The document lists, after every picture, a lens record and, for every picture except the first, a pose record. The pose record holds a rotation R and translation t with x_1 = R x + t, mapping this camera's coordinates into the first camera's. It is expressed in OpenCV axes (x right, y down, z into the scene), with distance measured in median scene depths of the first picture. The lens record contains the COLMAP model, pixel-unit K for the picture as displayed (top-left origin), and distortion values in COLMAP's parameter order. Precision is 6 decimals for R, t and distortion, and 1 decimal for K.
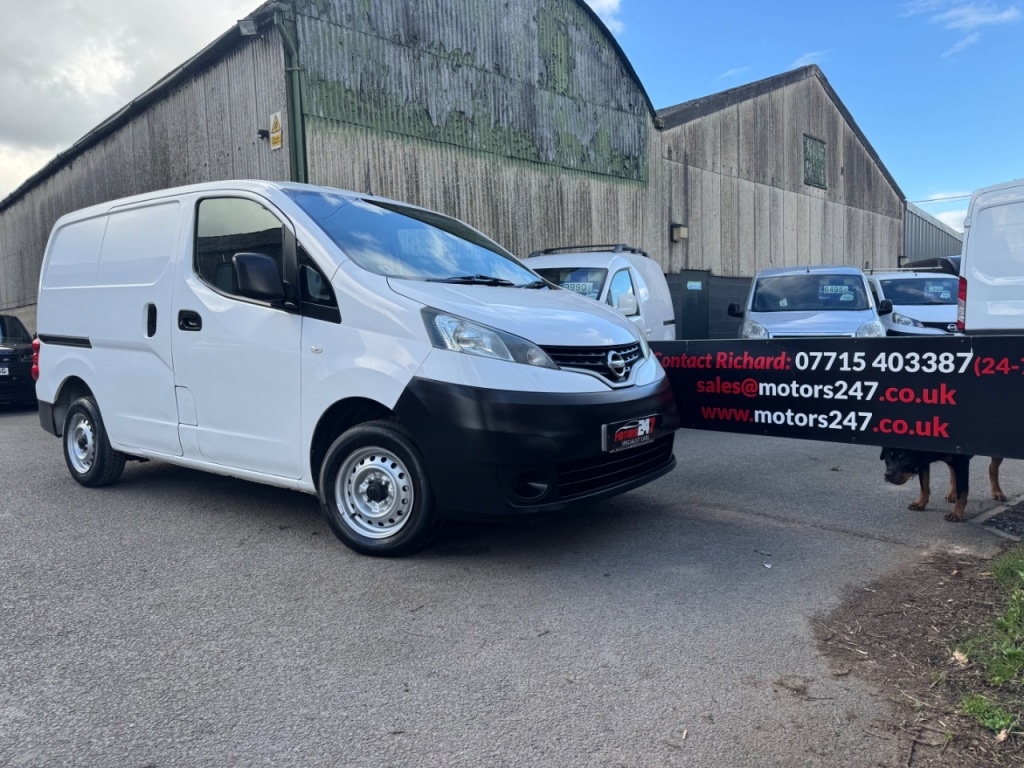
lens RADIAL K [[721.9, 0, 511.7], [0, 721.9, 385.2], [0, 0, 1]] dist [0.044154, -0.047201]
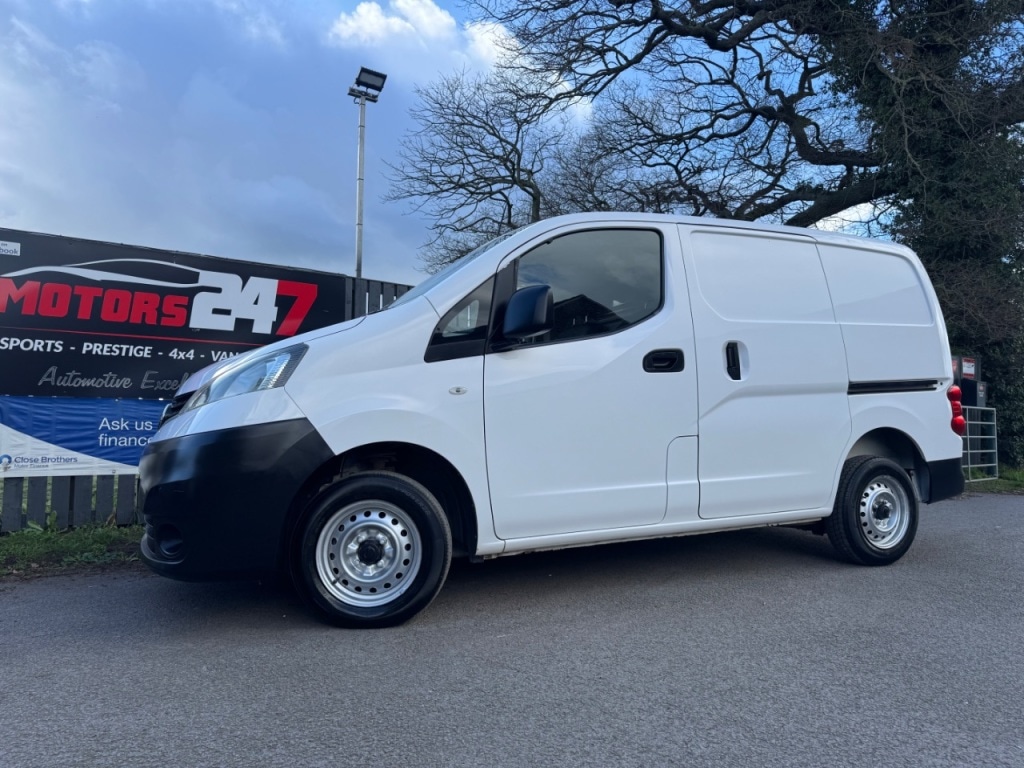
lens RADIAL K [[720.3, 0, 516.8], [0, 720.3, 380.6], [0, 0, 1]] dist [0.045071, -0.049634]
pose [[-0.886388, 0.047857, 0.460463, -0.655680], [0.043833, 0.998850, -0.019434, -0.005359], [-0.460864, 0.002957, -0.887466, 0.818911]]
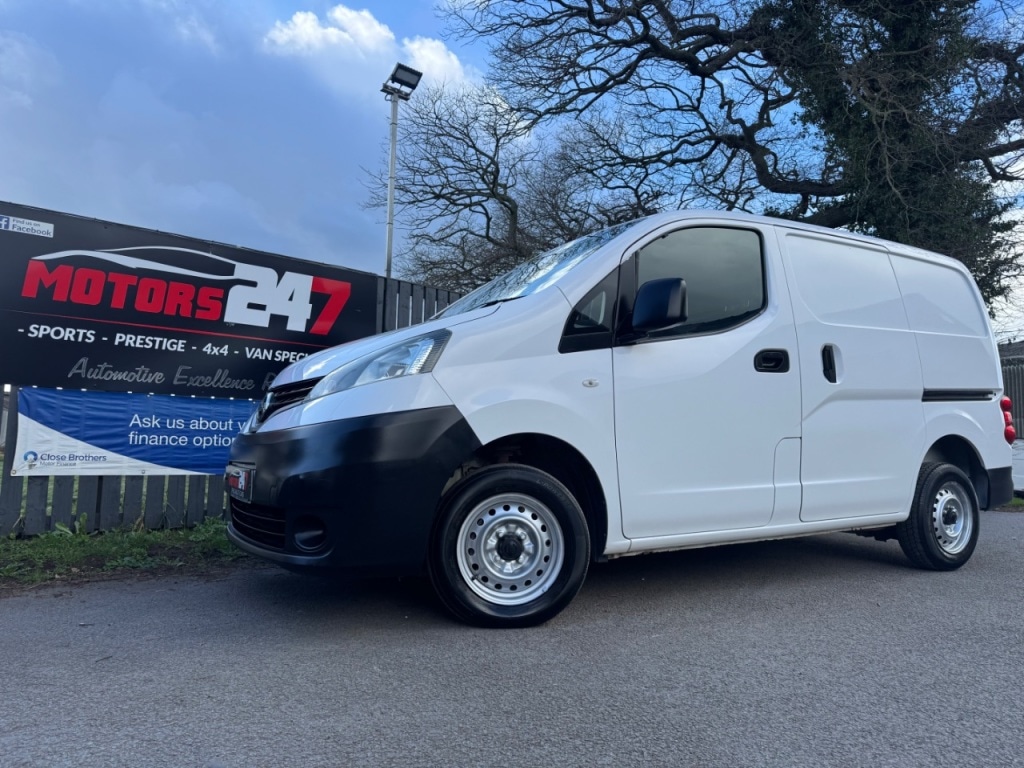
lens RADIAL K [[720.3, 0, 513.2], [0, 720.3, 384.3], [0, 0, 1]] dist [0.045071, -0.049634]
pose [[-0.922345, 0.037991, 0.384495, -0.498612], [0.025283, 0.998956, -0.038054, 0.011196], [-0.385540, -0.025378, -0.922342, 0.870827]]
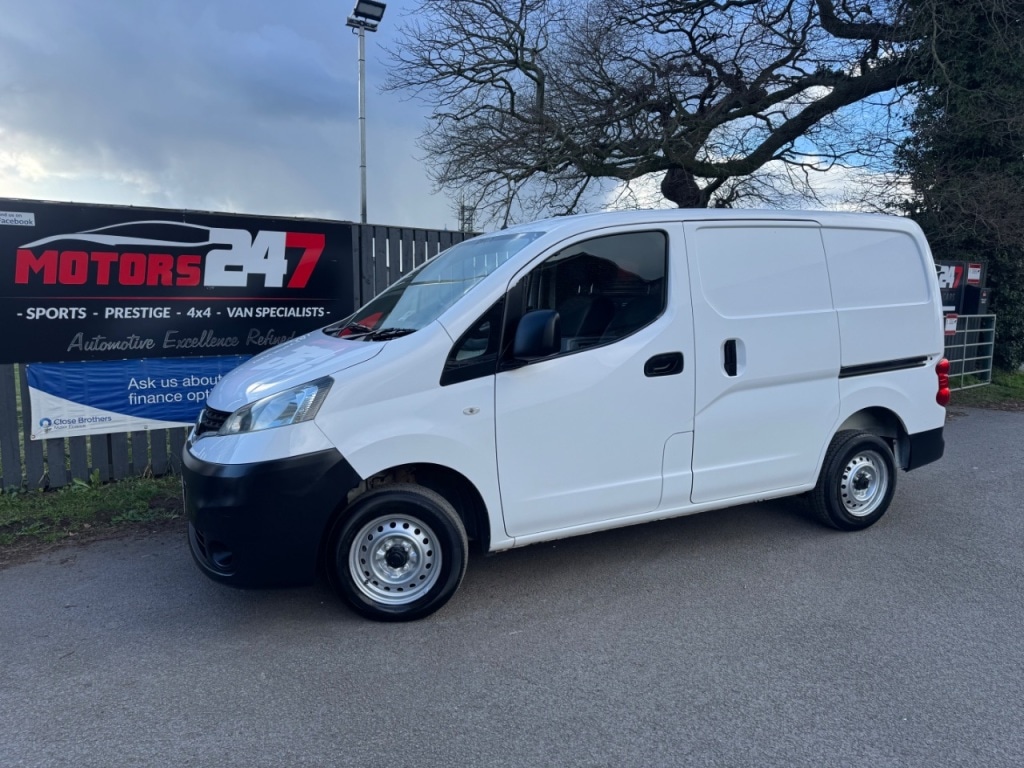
lens RADIAL K [[720.3, 0, 510.7], [0, 720.3, 384.2], [0, 0, 1]] dist [0.045071, -0.049634]
pose [[-0.881745, -0.039507, 0.470070, -0.670686], [0.044660, 0.985020, 0.166558, -0.142676], [-0.469609, 0.167855, -0.866771, 0.850986]]
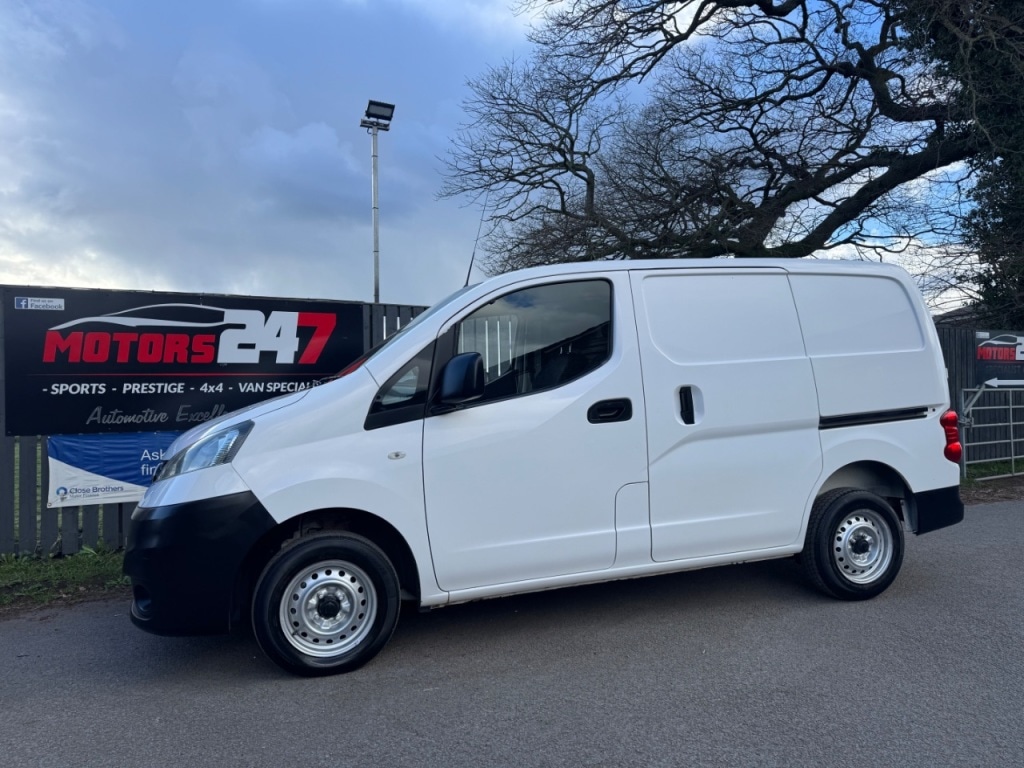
lens RADIAL K [[720.3, 0, 510.3], [0, 720.3, 380.6], [0, 0, 1]] dist [0.045071, -0.049634]
pose [[-0.814234, 0.051696, 0.578231, -0.797507], [0.074240, 0.997122, 0.015394, -0.080904], [-0.575770, 0.055463, -0.815728, 0.773083]]
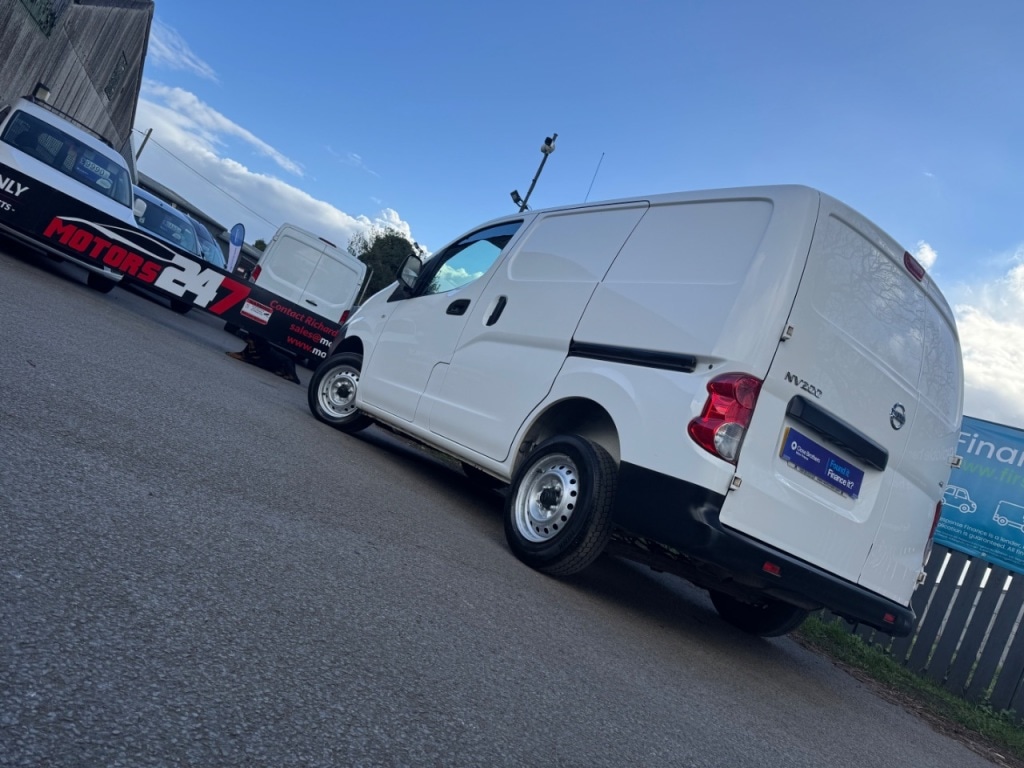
lens RADIAL K [[721.9, 0, 515.1], [0, 721.9, 391.8], [0, 0, 1]] dist [0.044154, -0.047201]
pose [[0.273851, 0.212766, 0.937943, -1.277366], [-0.363575, 0.925758, -0.103849, 0.136805], [-0.890404, -0.312574, 0.330876, -0.270591]]
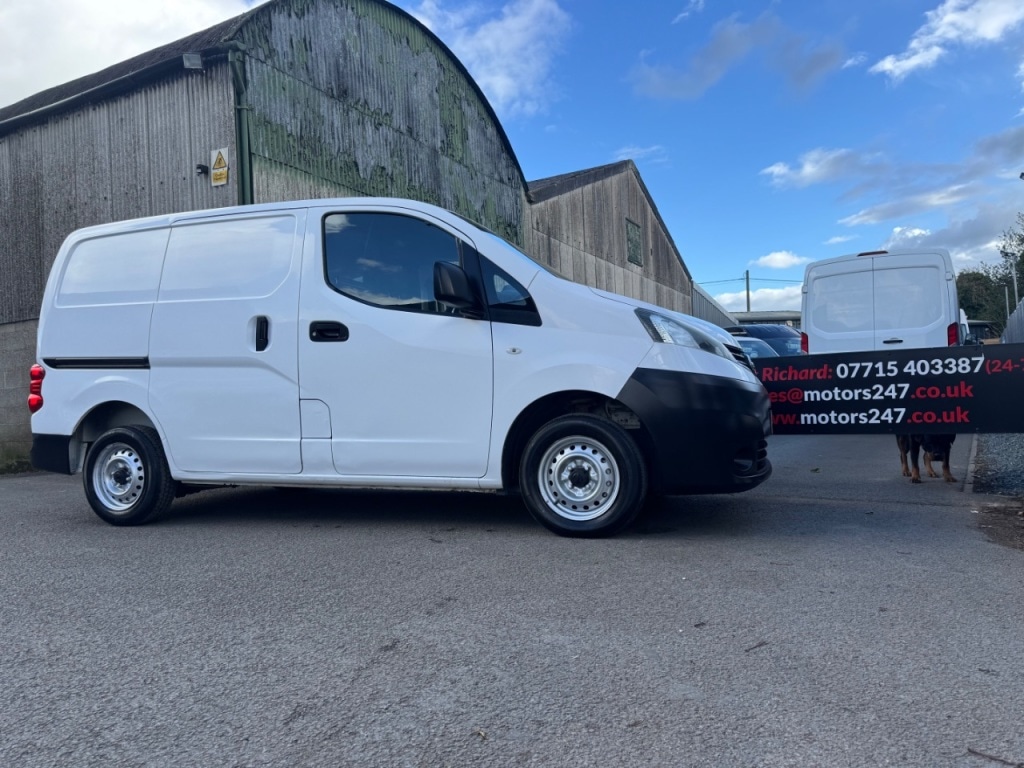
lens RADIAL K [[720.3, 0, 512.7], [0, 720.3, 388.4], [0, 0, 1]] dist [0.045071, -0.049634]
pose [[0.951787, -0.005082, 0.306717, -0.404826], [0.034797, 0.995198, -0.091490, 0.070528], [-0.304779, 0.097752, 0.947393, -0.001817]]
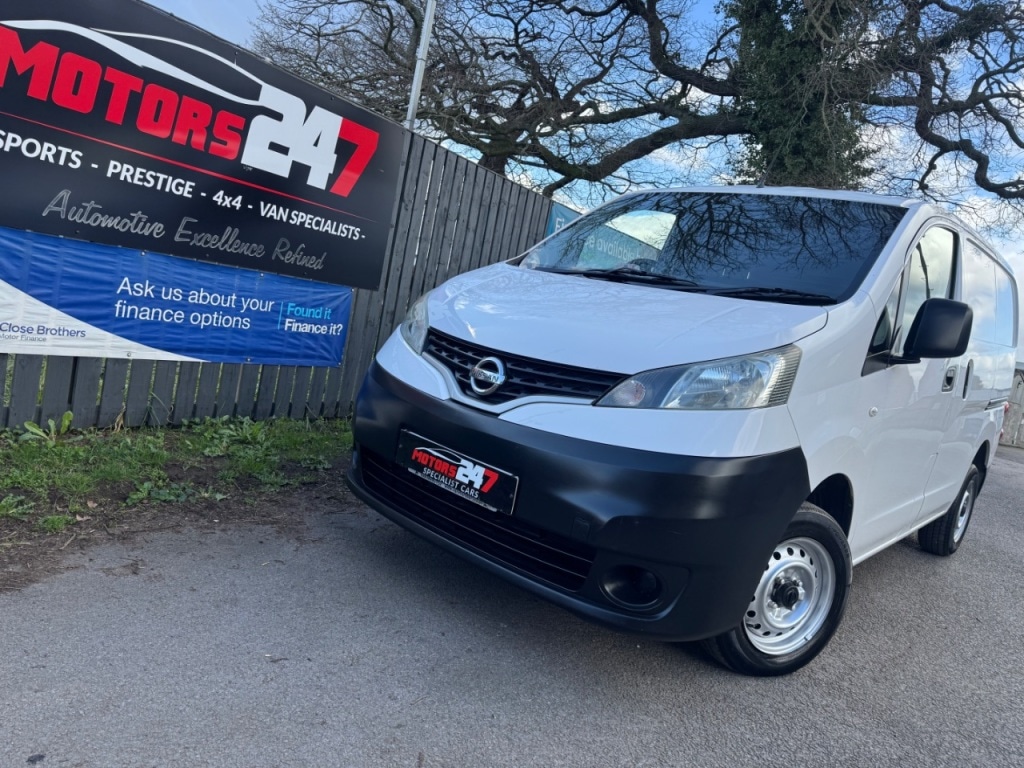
lens RADIAL K [[720.3, 0, 512.7], [0, 720.3, 386.2], [0, 0, 1]] dist [0.045071, -0.049634]
pose [[-0.981152, -0.178229, 0.074667, -0.110554], [-0.163191, 0.971170, 0.173776, -0.078159], [-0.103487, 0.158315, -0.981951, 0.845040]]
